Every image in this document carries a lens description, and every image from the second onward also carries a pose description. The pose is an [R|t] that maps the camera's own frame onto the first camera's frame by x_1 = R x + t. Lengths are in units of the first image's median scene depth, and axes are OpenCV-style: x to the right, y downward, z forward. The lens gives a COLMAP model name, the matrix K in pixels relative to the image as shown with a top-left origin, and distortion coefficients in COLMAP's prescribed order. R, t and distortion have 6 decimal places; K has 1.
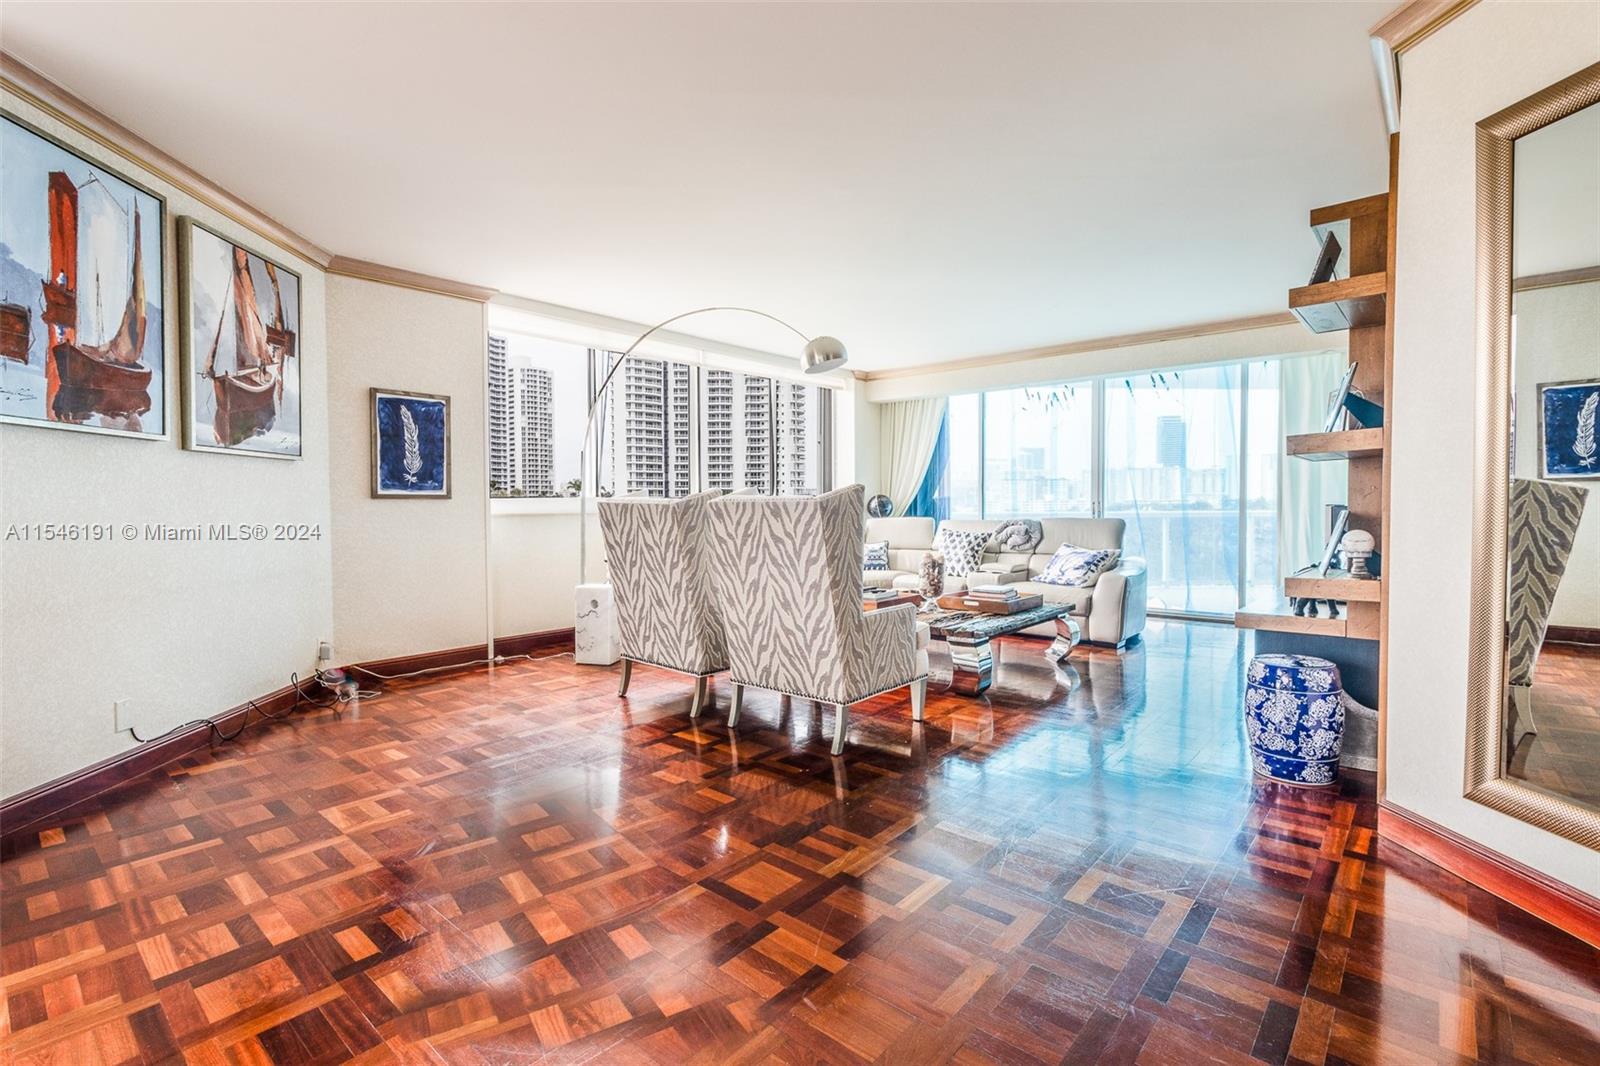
lens RADIAL K [[745.2, 0, 780.8], [0, 745.2, 520.8], [0, 0, 1]] dist [0.003433, 0.000550]
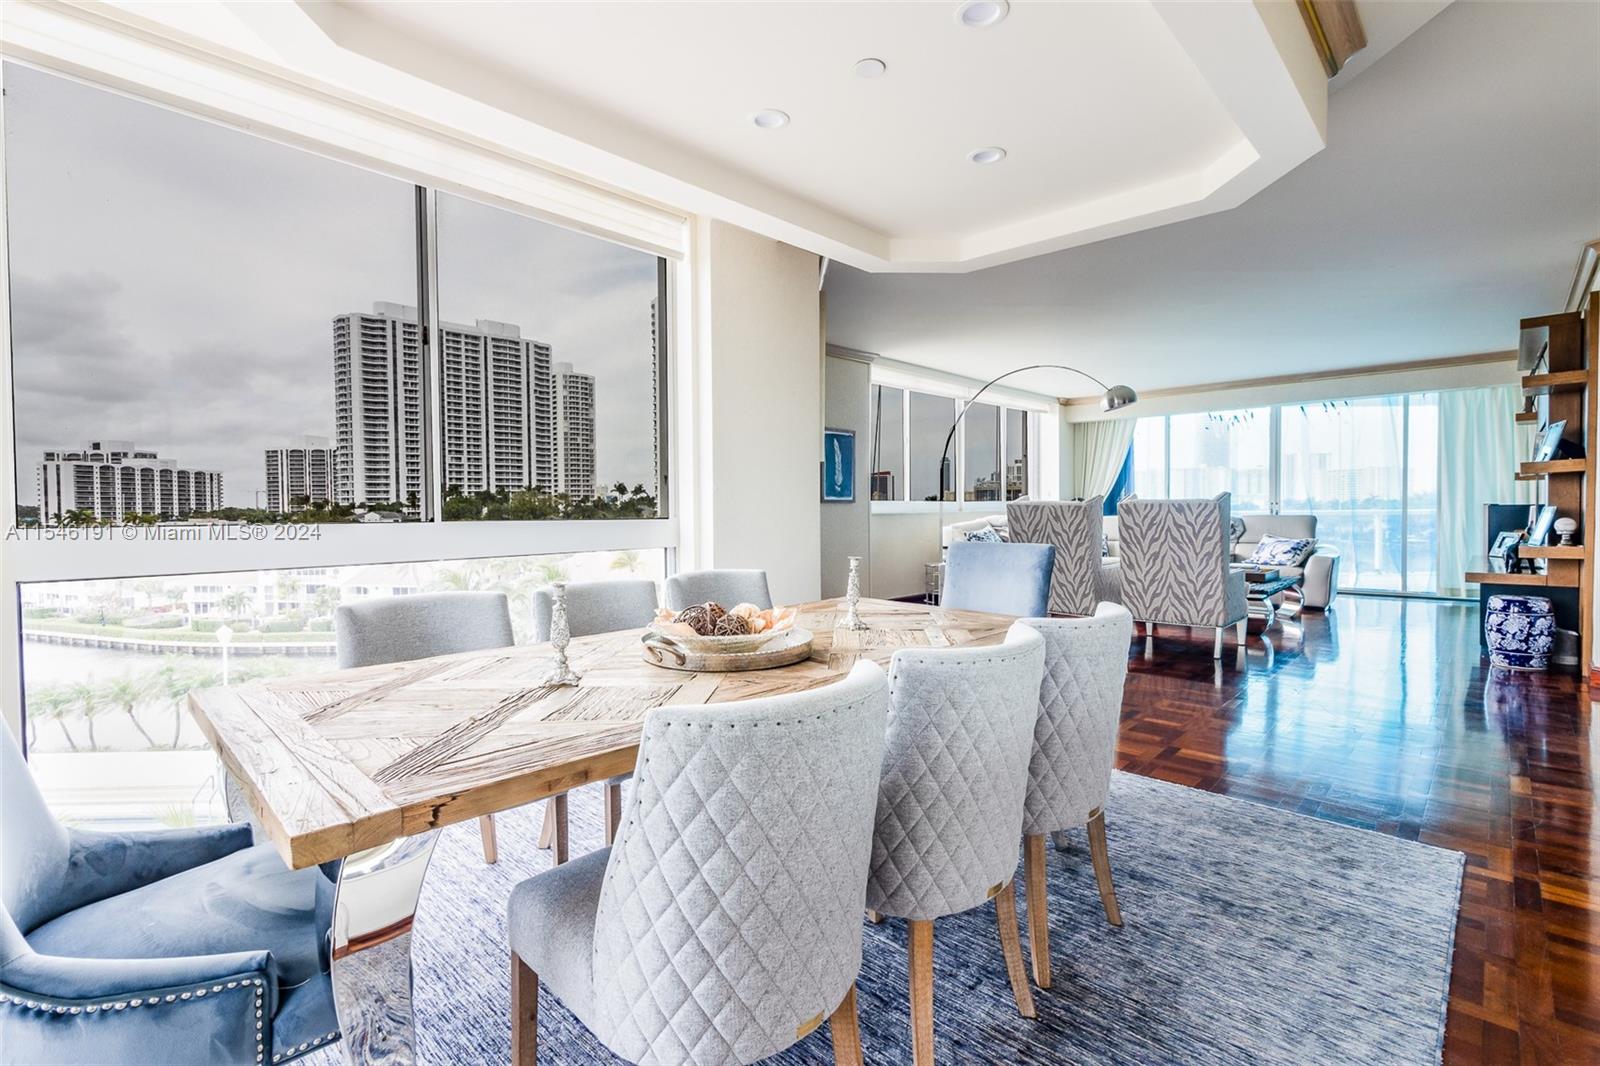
lens RADIAL K [[745.2, 0, 780.8], [0, 745.2, 520.8], [0, 0, 1]] dist [0.003433, 0.000550]
pose [[0.999036, -0.003611, -0.043739, -0.677874], [0.003450, 0.999987, -0.003769, 0.013499], [0.043752, 0.003614, 0.999036, -0.564388]]
